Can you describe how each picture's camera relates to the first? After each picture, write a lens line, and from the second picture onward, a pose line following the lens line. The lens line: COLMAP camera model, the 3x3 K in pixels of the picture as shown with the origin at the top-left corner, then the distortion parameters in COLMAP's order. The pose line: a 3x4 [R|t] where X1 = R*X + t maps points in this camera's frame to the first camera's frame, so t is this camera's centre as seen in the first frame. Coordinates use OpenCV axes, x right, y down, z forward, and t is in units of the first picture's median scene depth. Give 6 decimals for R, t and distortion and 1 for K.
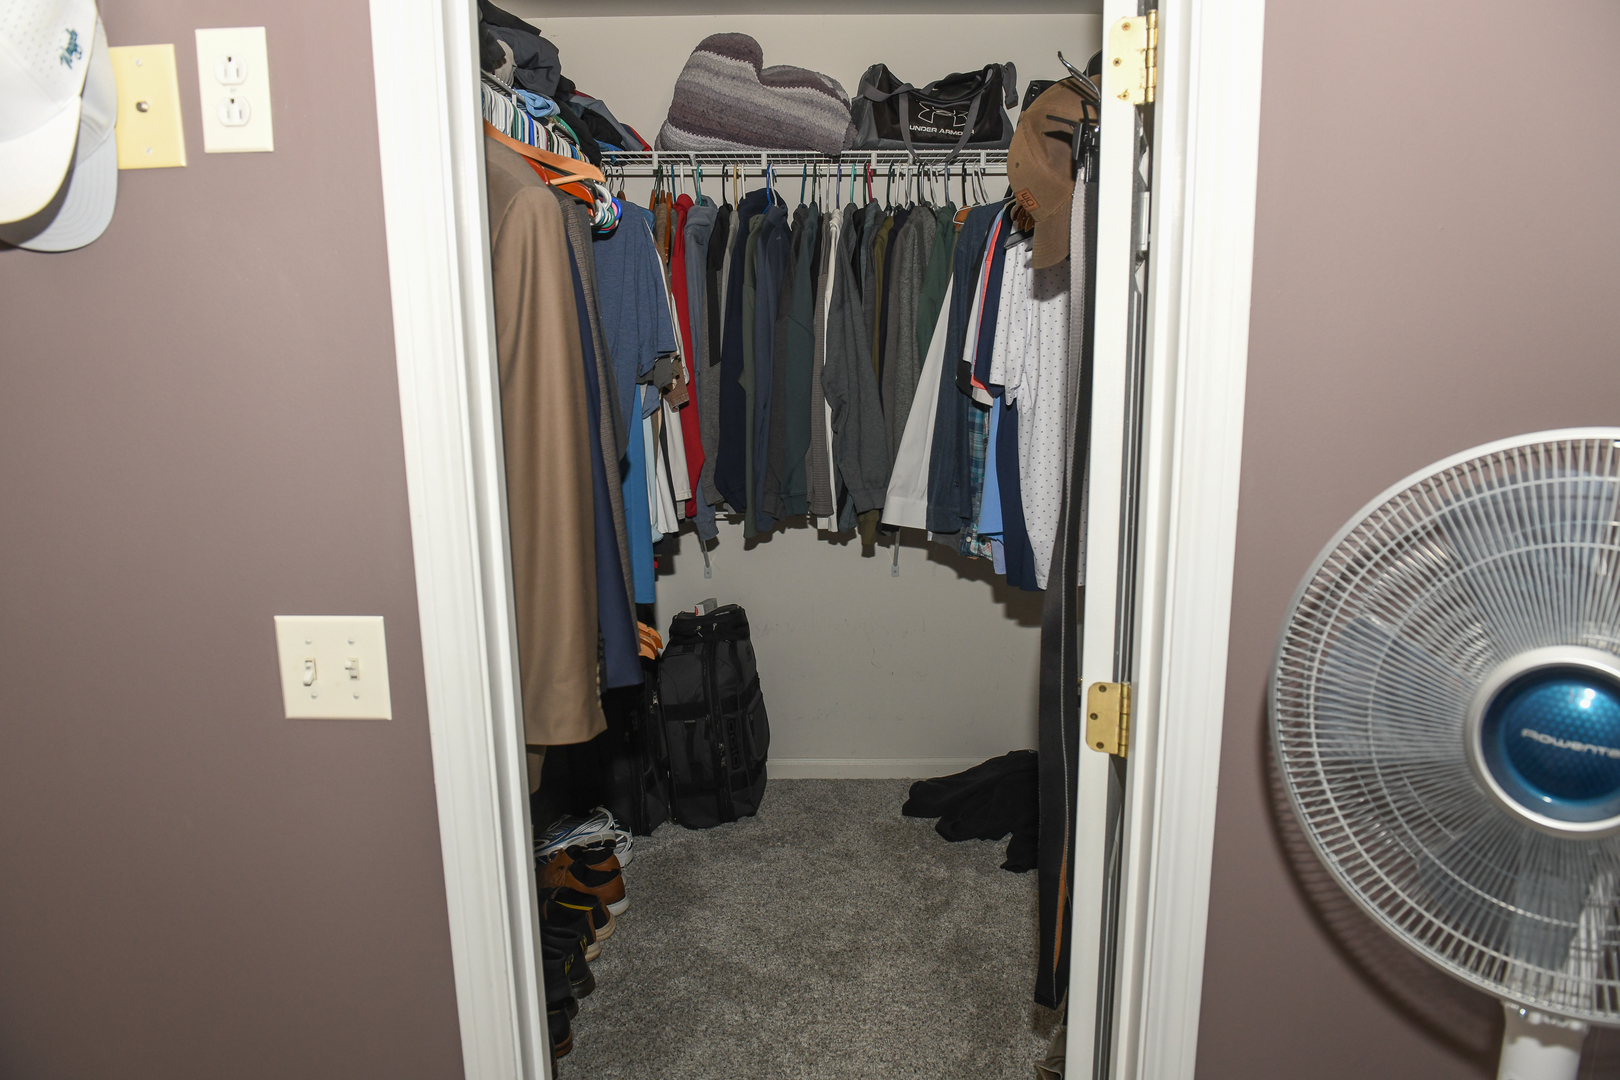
lens RADIAL K [[1102.0, 0, 814.0], [0, 1102.0, 533.3], [0, 0, 1]] dist [-0.052093, -0.000742]
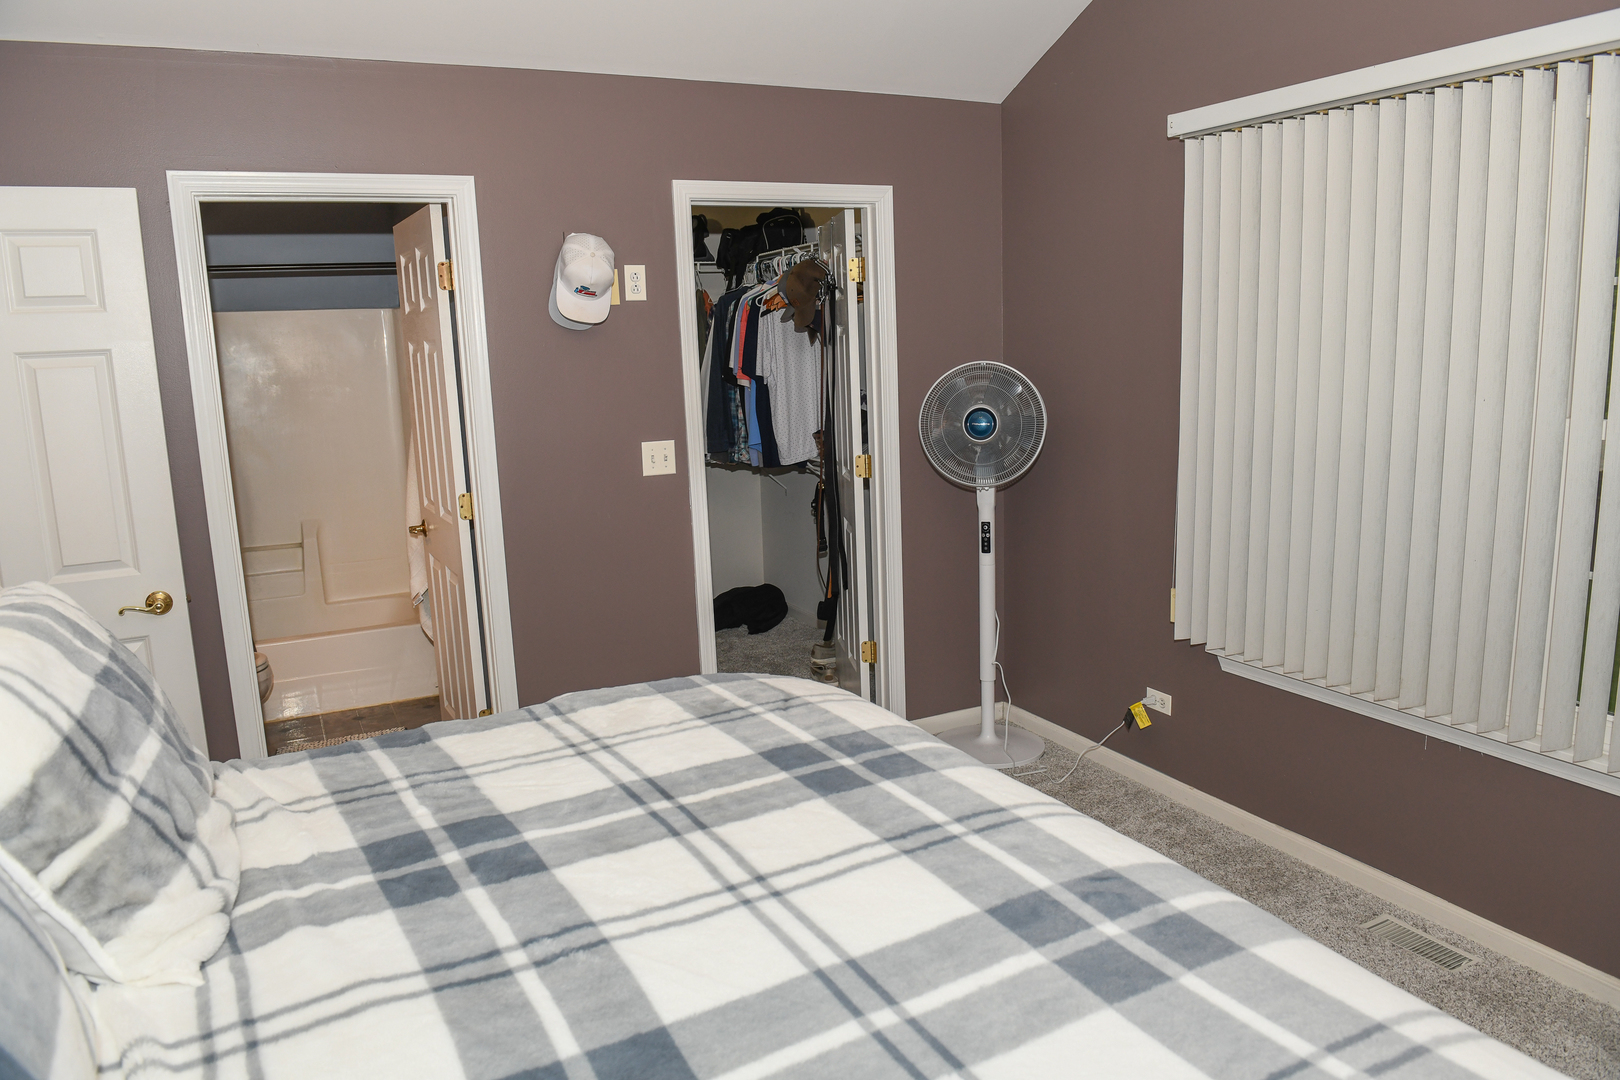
lens RADIAL K [[1102.0, 0, 808.1], [0, 1102.0, 538.4], [0, 0, 1]] dist [-0.052093, -0.000742]
pose [[0.895796, -0.106451, 0.431529, -1.450881], [0.118391, 0.992967, -0.000815, 0.407429], [-0.428408, 0.051819, 0.902099, -2.066594]]
